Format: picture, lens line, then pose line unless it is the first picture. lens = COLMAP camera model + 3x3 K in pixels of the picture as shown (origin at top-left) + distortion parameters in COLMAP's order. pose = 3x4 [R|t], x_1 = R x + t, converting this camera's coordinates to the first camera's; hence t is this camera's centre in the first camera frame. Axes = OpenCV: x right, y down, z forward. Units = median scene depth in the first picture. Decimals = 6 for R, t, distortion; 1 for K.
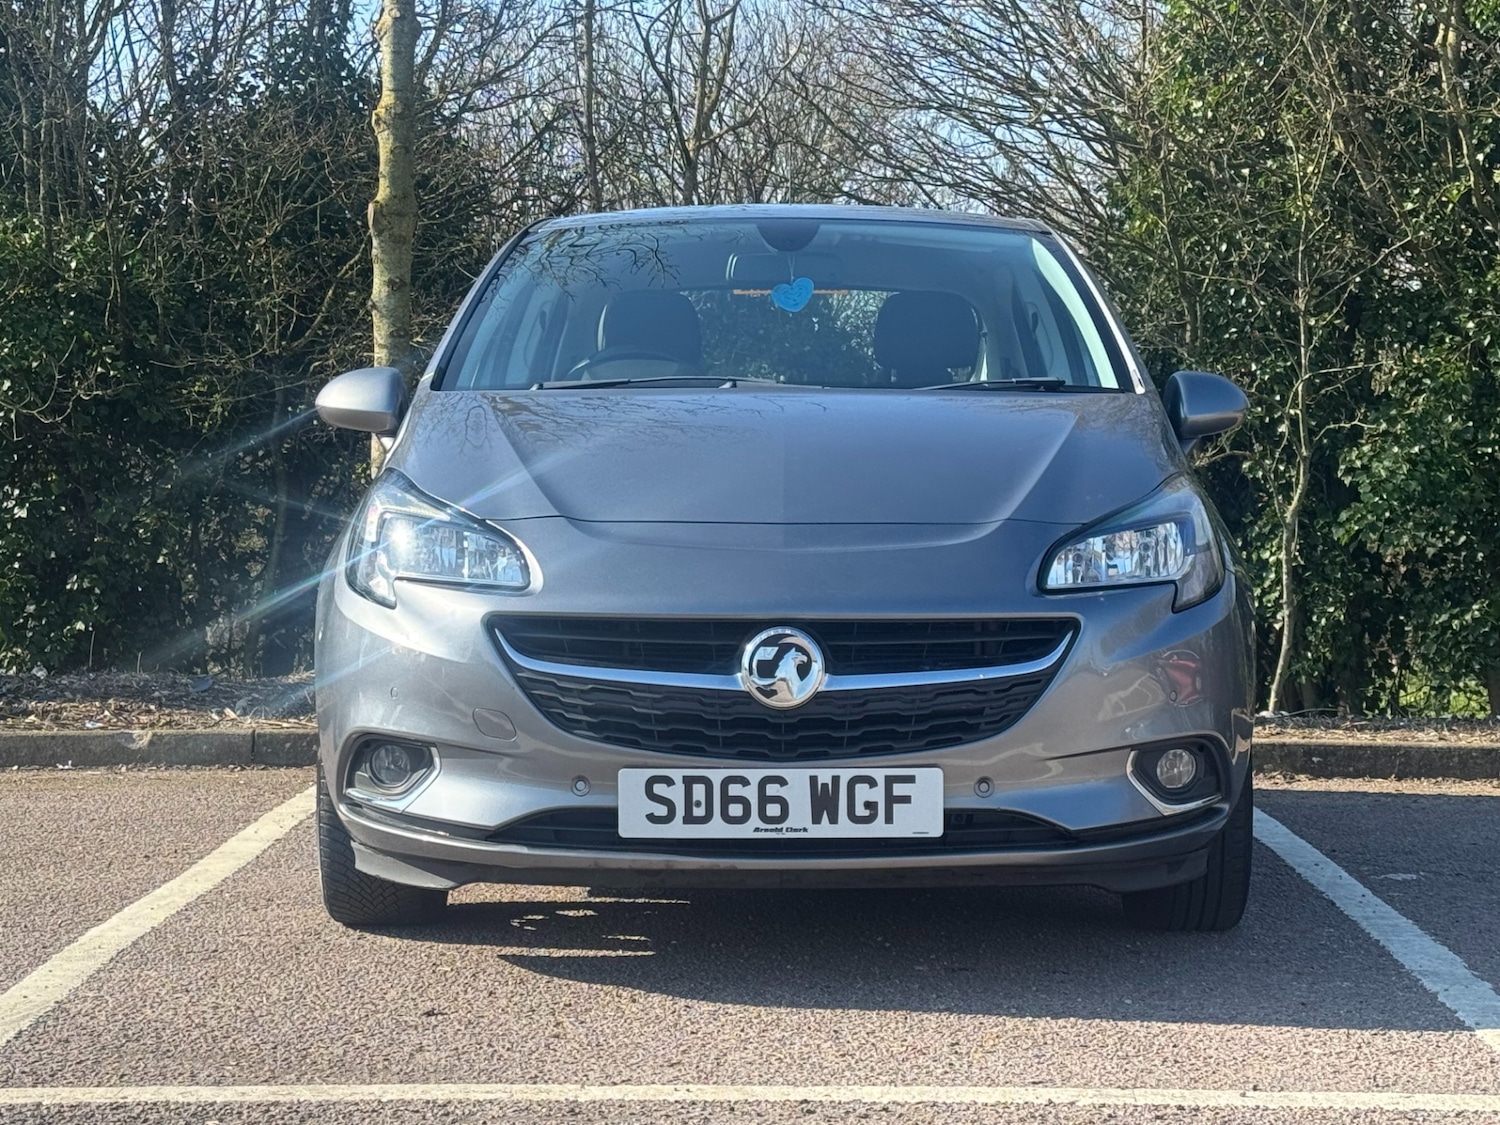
lens RADIAL K [[3140.7, 0, 736.2], [0, 3140.7, 563.5], [0, 0, 1]] dist [0.207881, -0.217297]
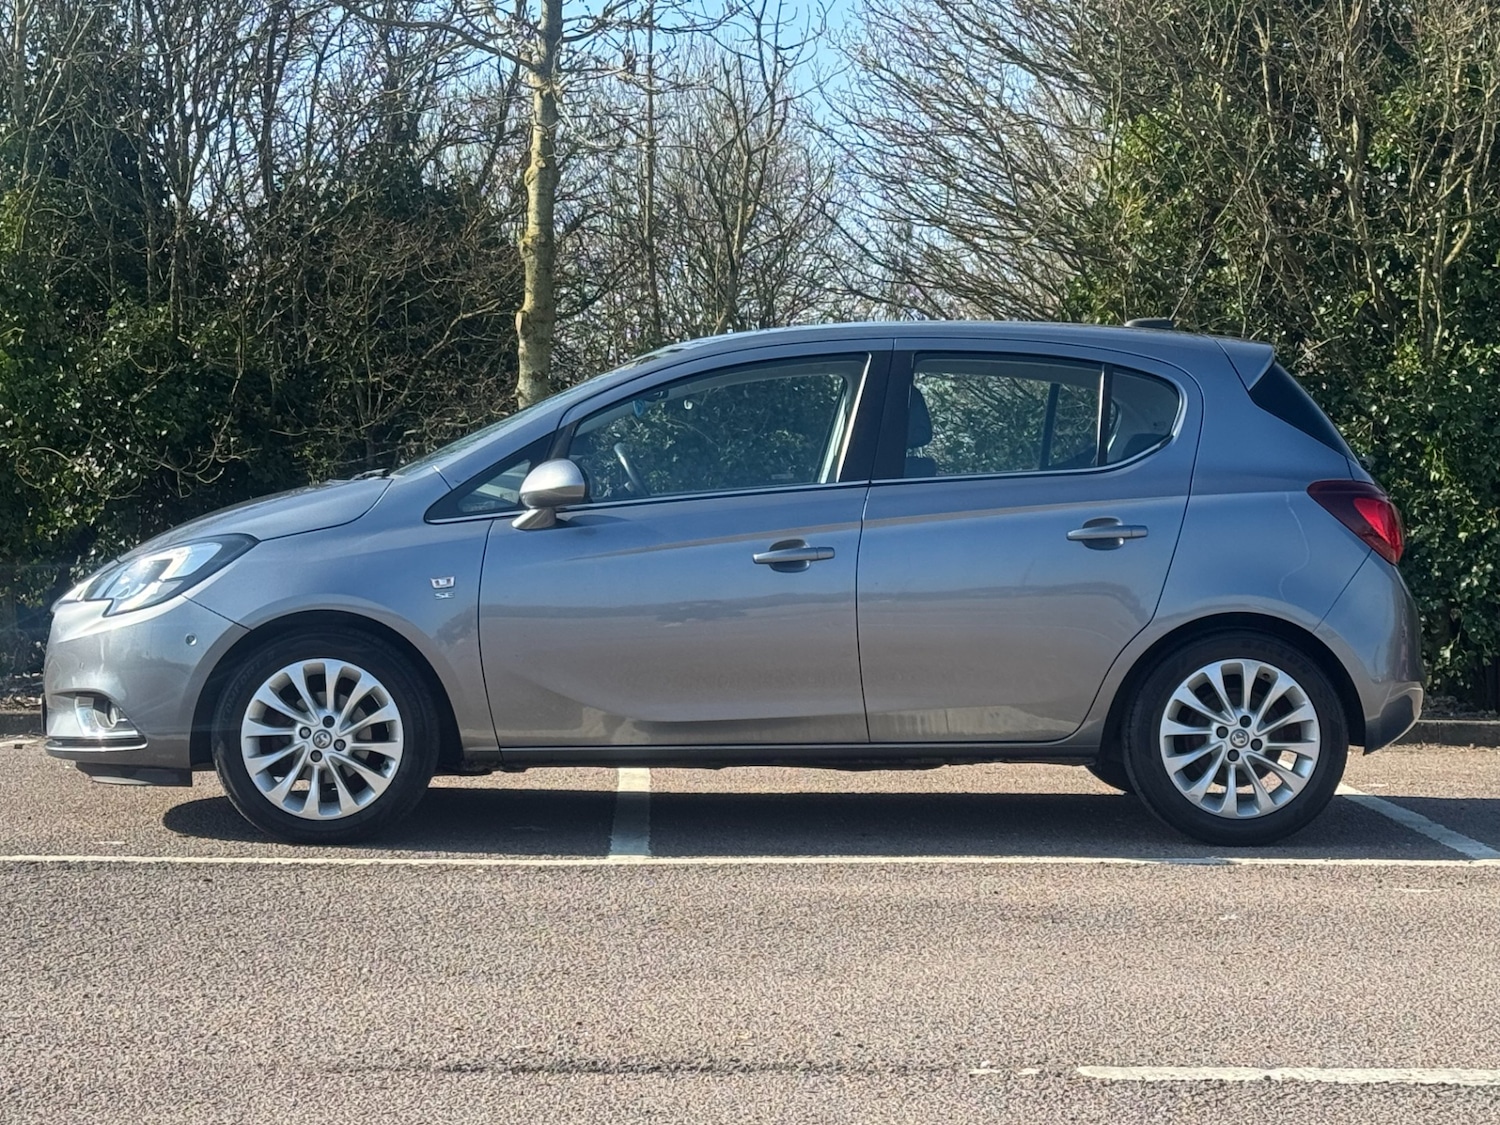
lens RADIAL K [[3183.5, 0, 745.7], [0, 3183.5, 560.8], [0, 0, 1]] dist [0.151795, 0.016832]
pose [[0.998917, 0.001822, 0.046482, -0.083864], [-0.001111, 0.999882, -0.015301, 0.004530], [-0.046505, 0.015233, 0.998802, -0.275788]]
